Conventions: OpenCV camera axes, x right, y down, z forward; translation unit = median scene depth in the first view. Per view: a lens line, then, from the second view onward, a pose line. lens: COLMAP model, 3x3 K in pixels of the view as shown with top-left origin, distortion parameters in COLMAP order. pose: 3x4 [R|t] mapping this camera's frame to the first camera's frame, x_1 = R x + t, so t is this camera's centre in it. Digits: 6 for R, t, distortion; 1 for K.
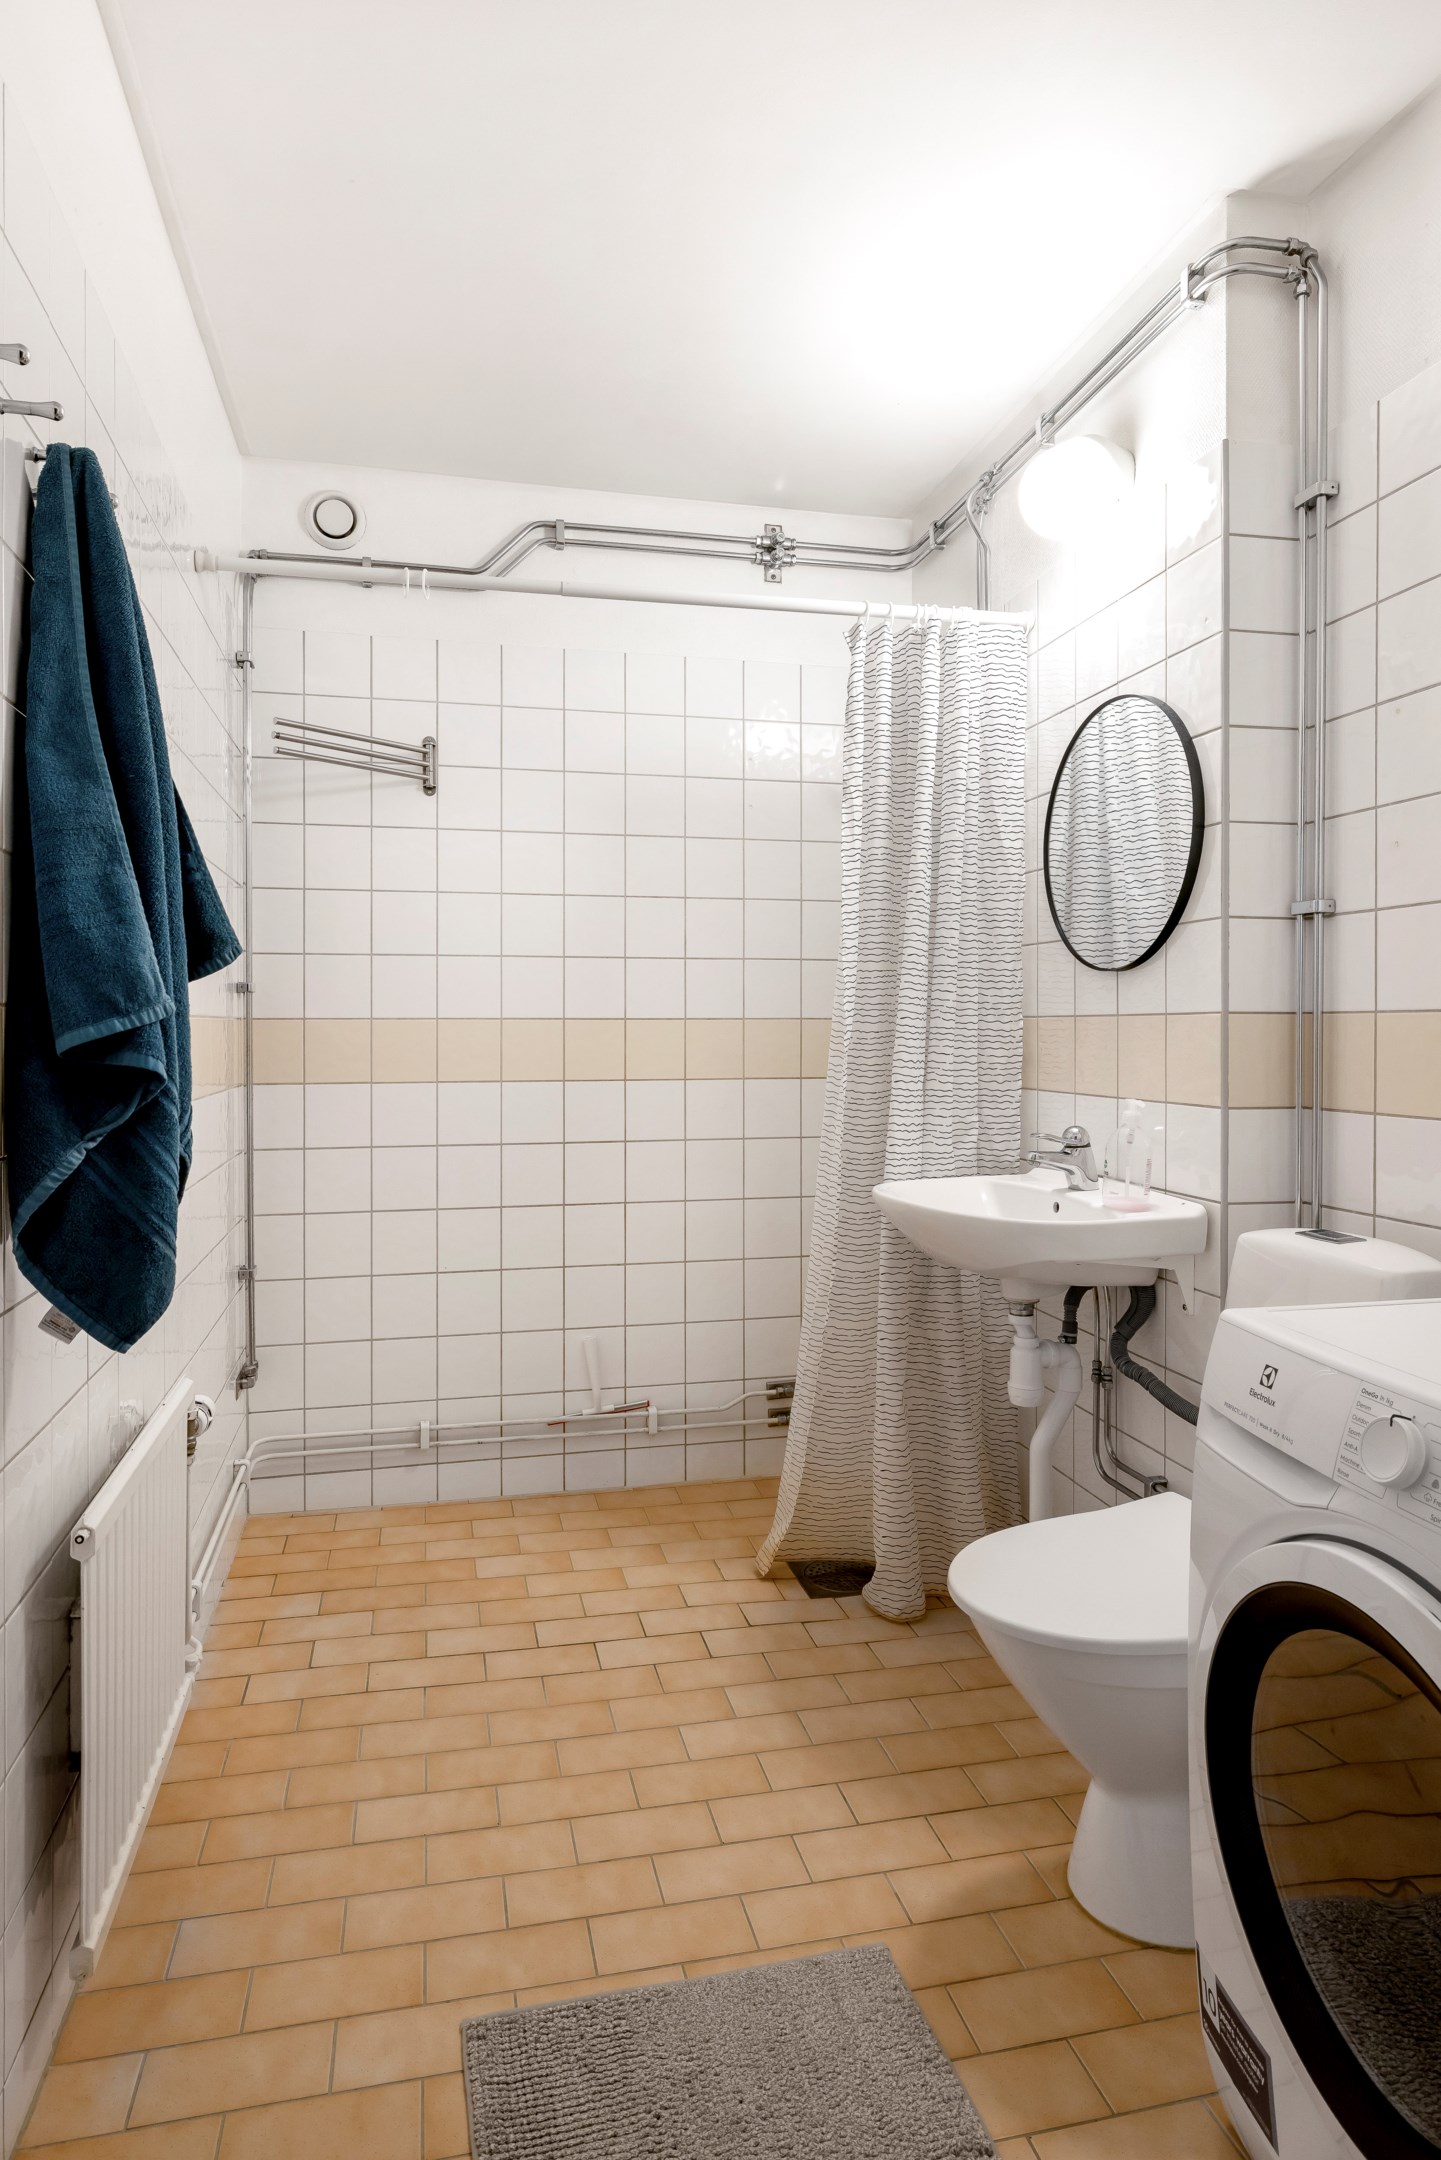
lens RADIAL K [[1294.8, 0, 720.5], [0, 1294.8, 1080.0], [0, 0, 1]] dist [0.004456, 0.000319]
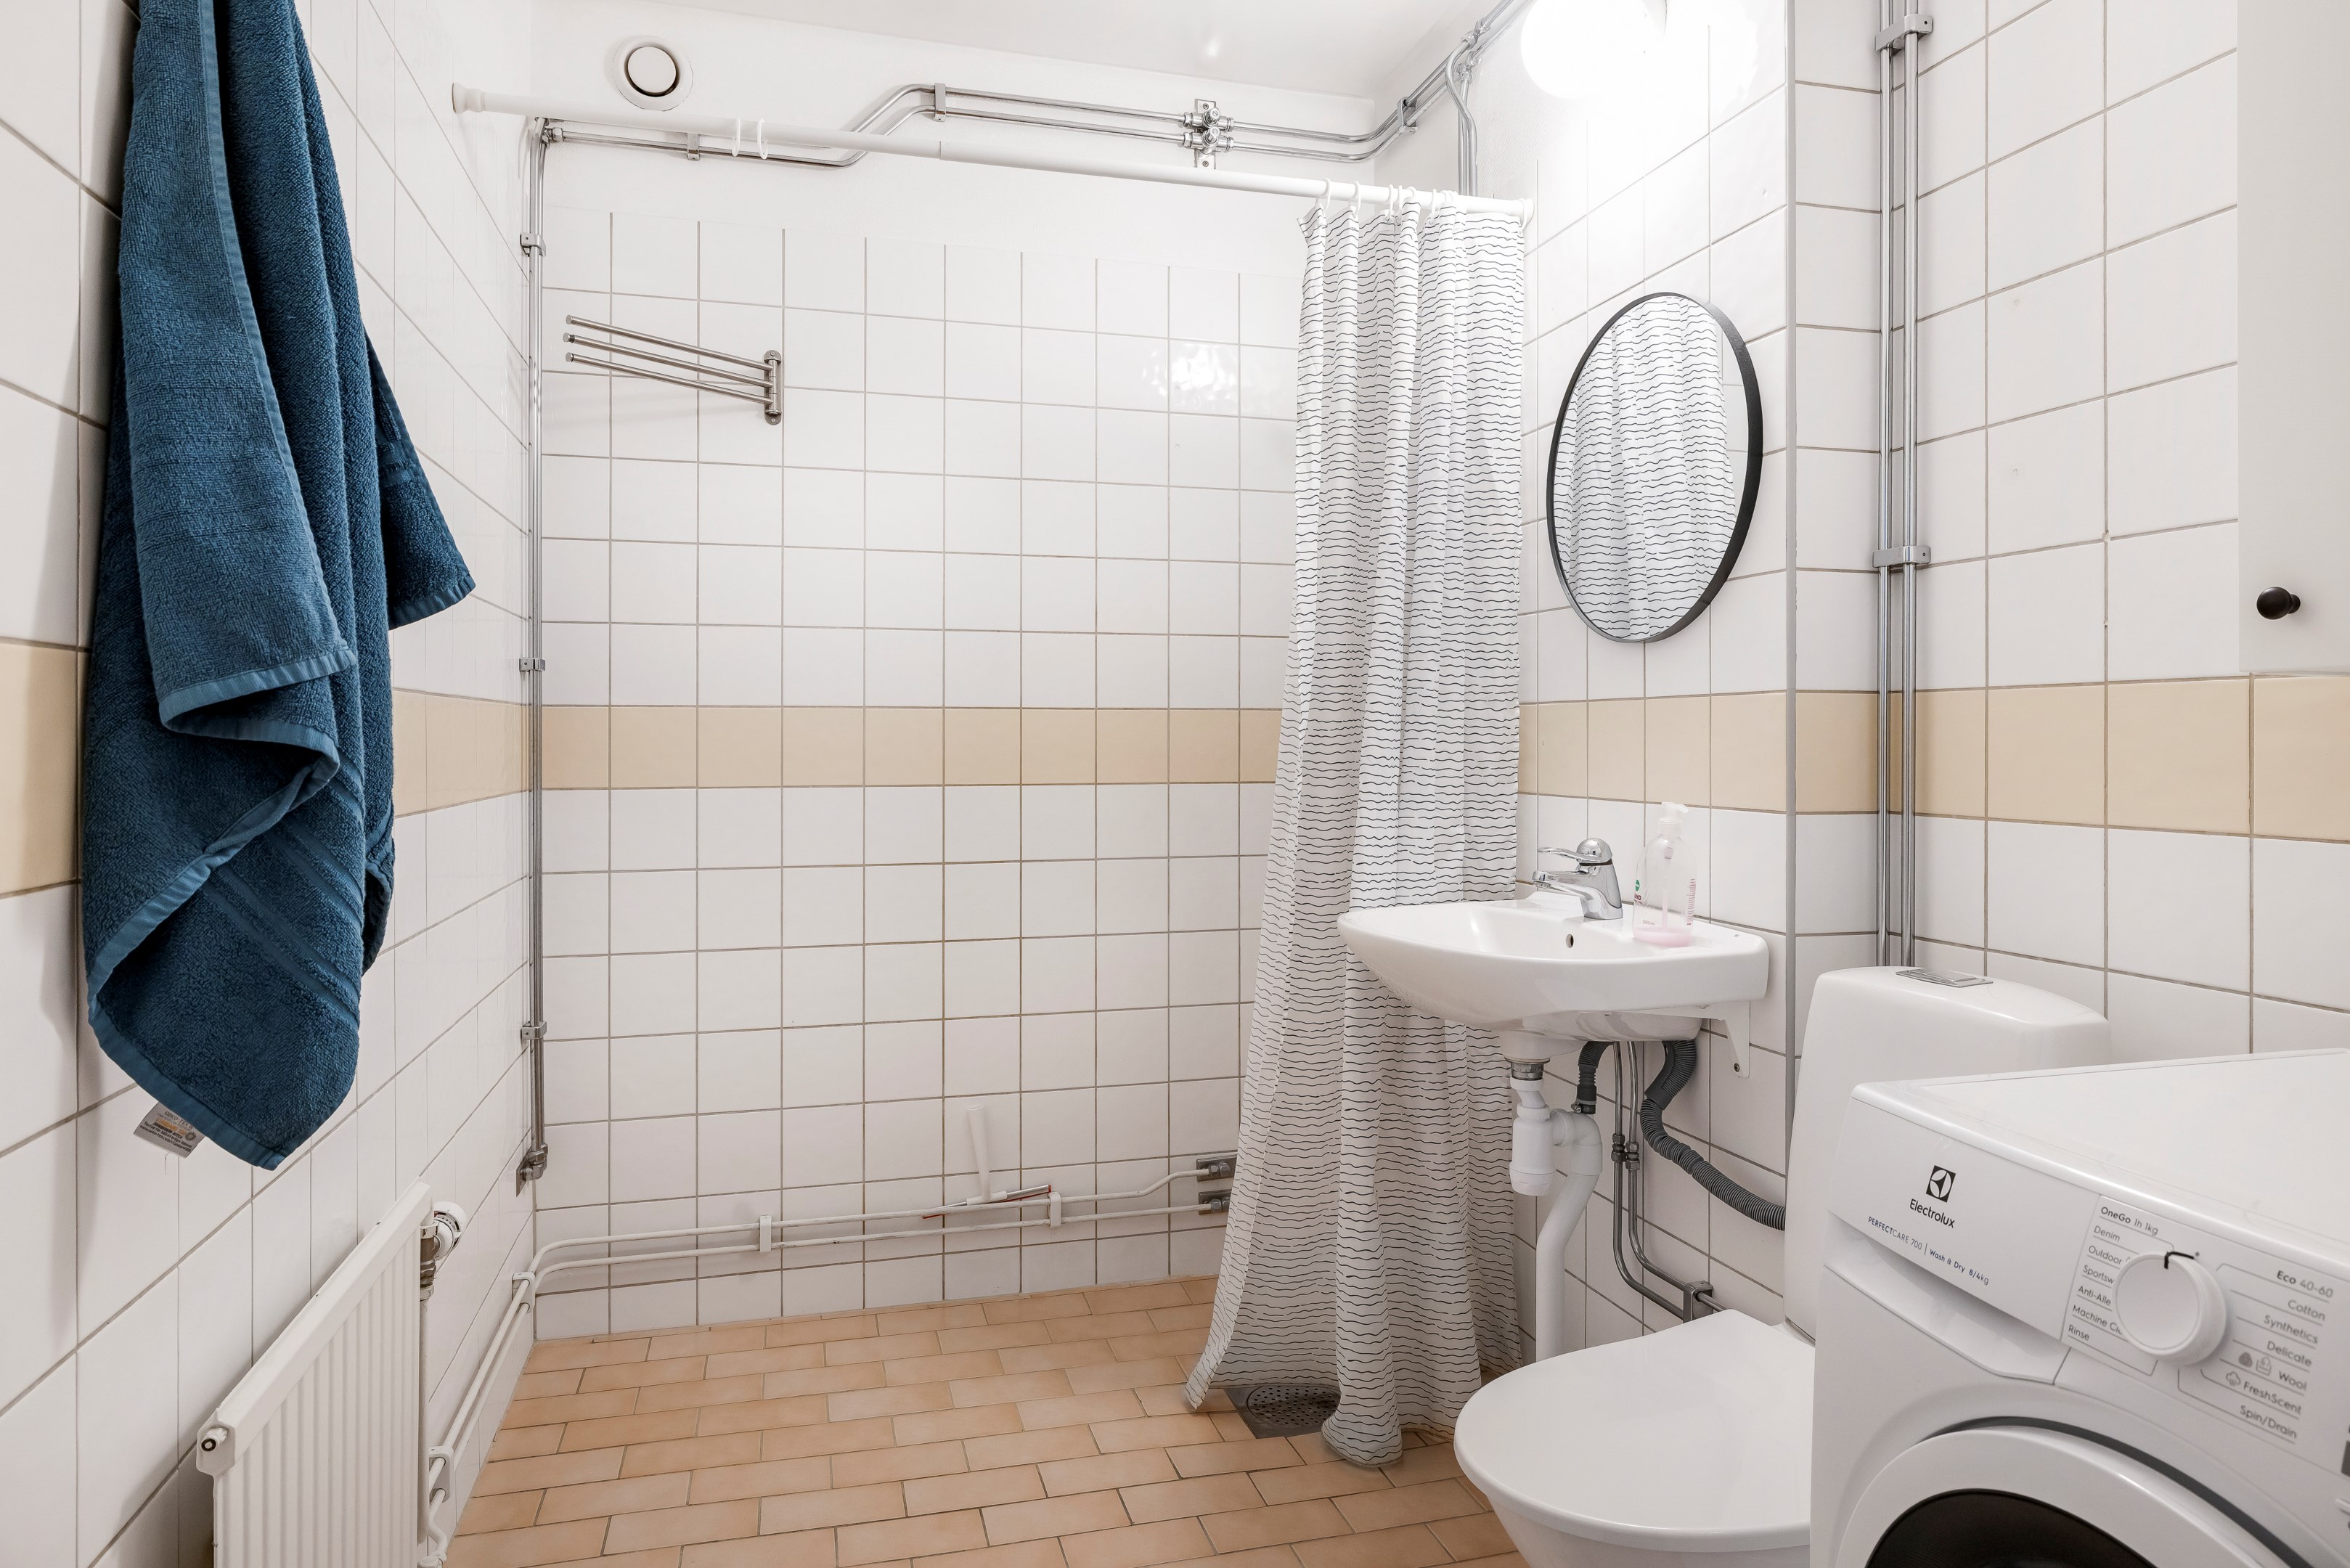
lens RADIAL K [[1334.0, 0, 1194.8], [0, 1334.0, 785.9], [0, 0, 1]] dist [-0.004149, 0.000492]
pose [[0.998454, -0.000096, 0.055578, -0.013551], [0.000948, 0.999883, -0.015288, 0.015194], [-0.055570, 0.015317, 0.998337, 0.190418]]
